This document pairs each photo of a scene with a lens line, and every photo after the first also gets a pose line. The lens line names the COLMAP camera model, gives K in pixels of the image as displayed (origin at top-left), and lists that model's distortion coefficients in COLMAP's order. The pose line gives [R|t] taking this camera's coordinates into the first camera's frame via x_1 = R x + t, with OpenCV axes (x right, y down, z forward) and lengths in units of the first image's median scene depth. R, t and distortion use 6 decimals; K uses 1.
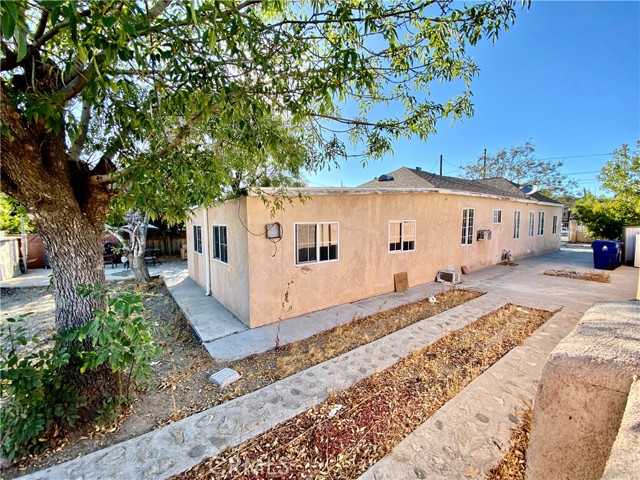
lens RADIAL K [[258.4, 0, 319.4], [0, 258.4, 239.6], [0, 0, 1]] dist [-0.007795, -0.001020]
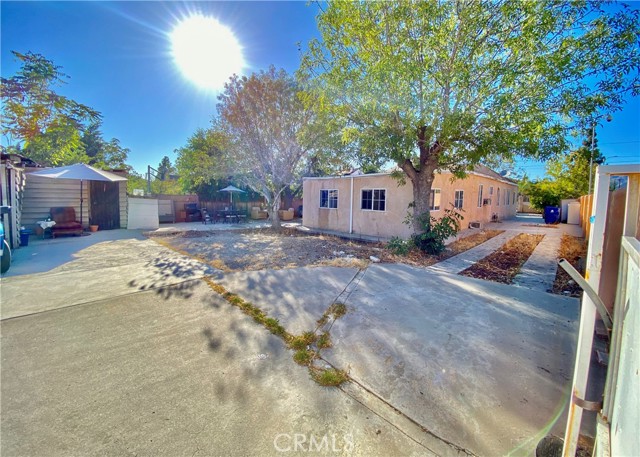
lens RADIAL K [[258.1, 0, 320.1], [0, 258.1, 215.2], [0, 0, 1]] dist [-0.006755, -0.001220]
pose [[0.986325, 0.013501, 0.164257, -0.635019], [-0.014572, 0.999880, 0.005314, 0.070528], [-0.164166, -0.007635, 0.986403, -0.390329]]
